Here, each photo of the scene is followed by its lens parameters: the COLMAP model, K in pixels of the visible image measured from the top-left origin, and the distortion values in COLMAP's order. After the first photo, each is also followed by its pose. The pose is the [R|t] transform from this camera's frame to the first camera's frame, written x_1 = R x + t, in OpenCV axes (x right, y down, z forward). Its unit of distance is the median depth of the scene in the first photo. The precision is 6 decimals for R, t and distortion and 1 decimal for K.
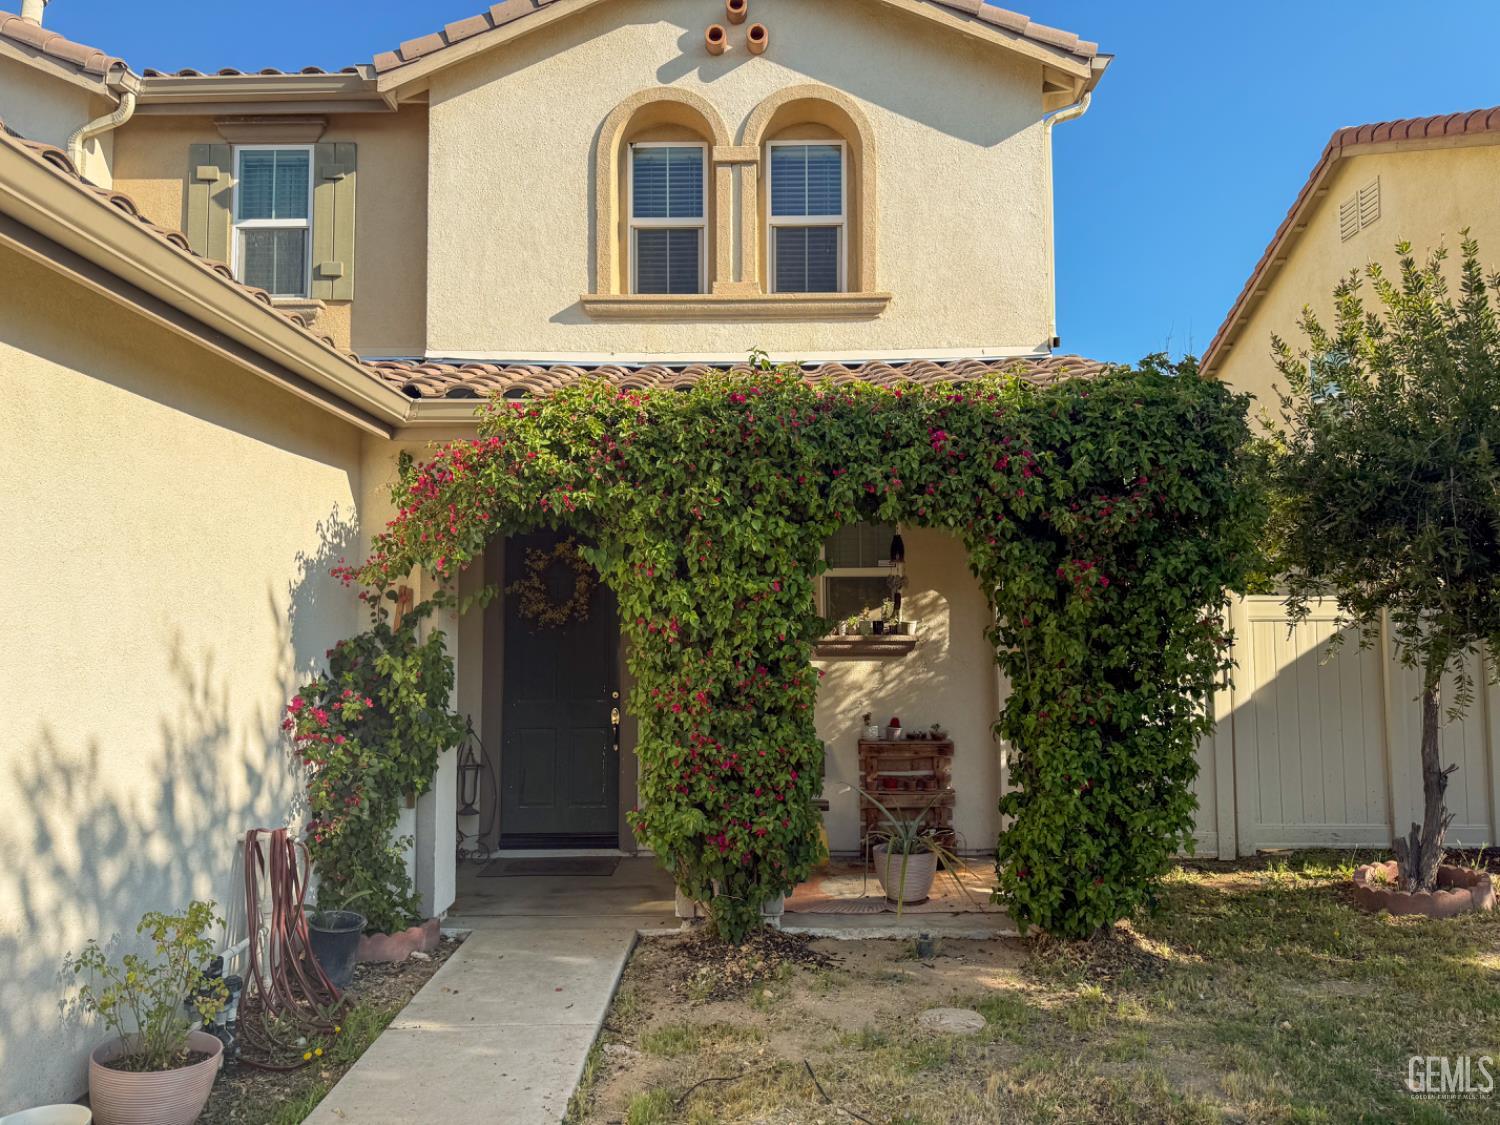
lens RADIAL K [[1056.2, 0, 753.1], [0, 1056.2, 552.8], [0, 0, 1]] dist [0.048995, -0.005407]
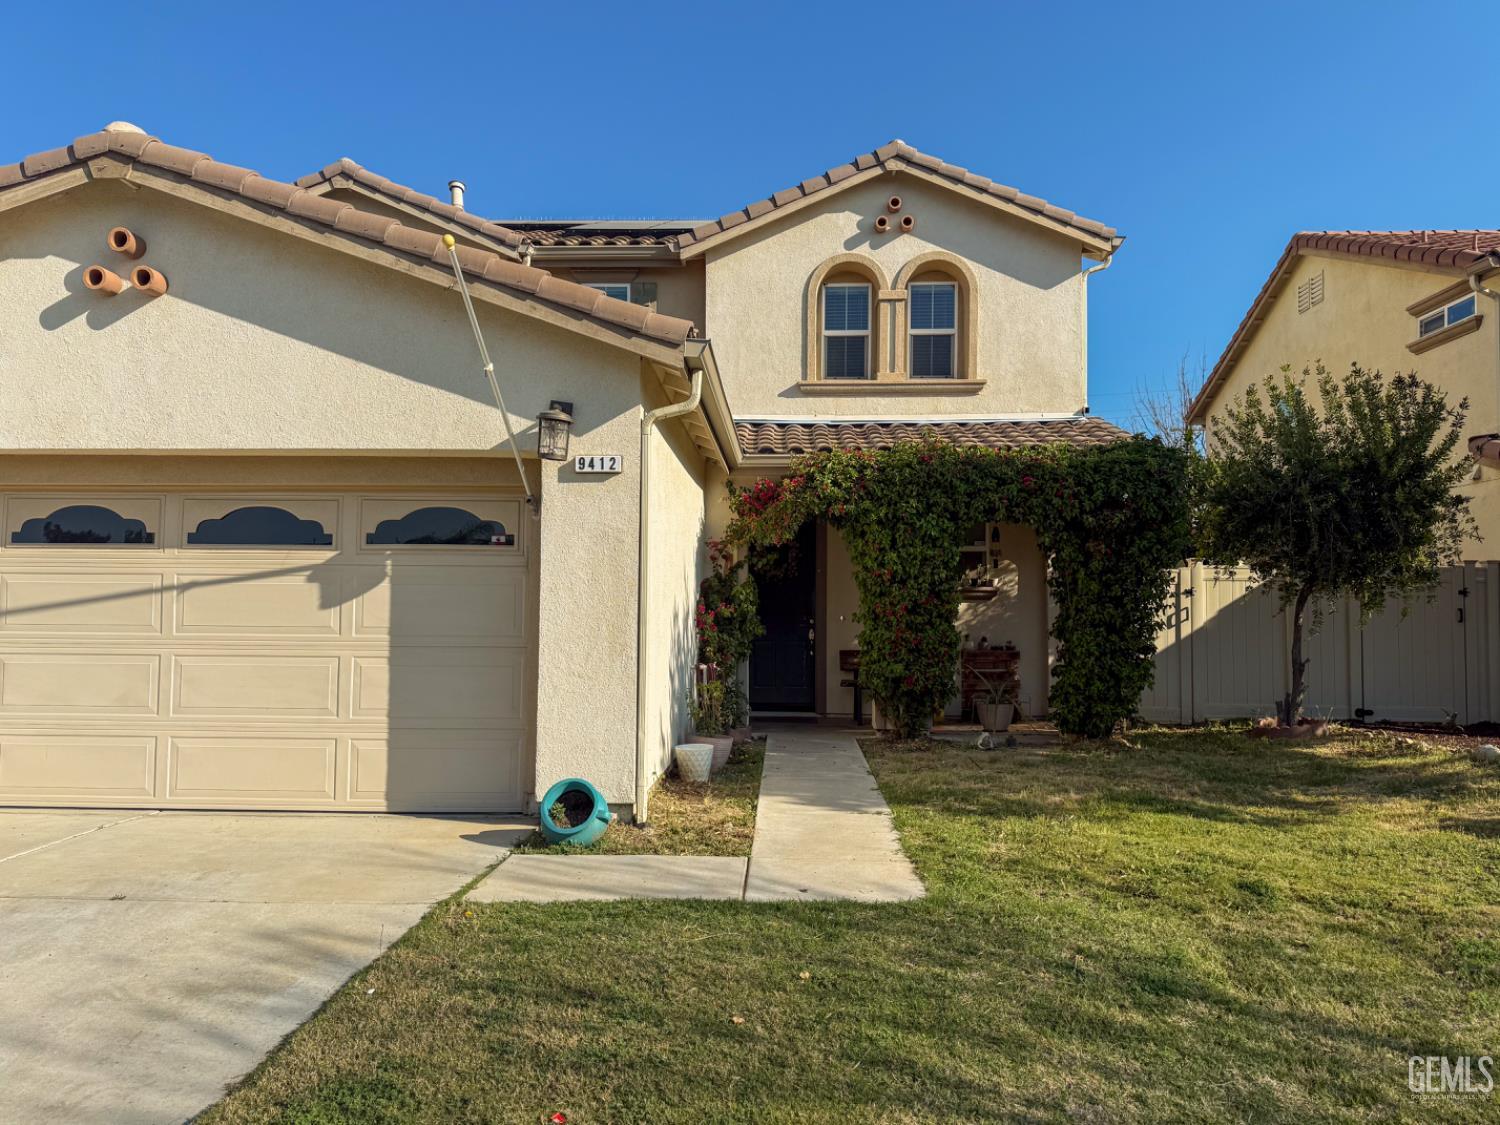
lens RADIAL K [[1049.6, 0, 750.0], [0, 1049.6, 562.5], [0, 0, 1]] dist [0.103001, -0.103673]
pose [[0.999597, 0.010579, -0.026350, -0.228317], [-0.009927, 0.999644, 0.024758, 0.003160], [0.026603, -0.024486, 0.999346, -0.792584]]
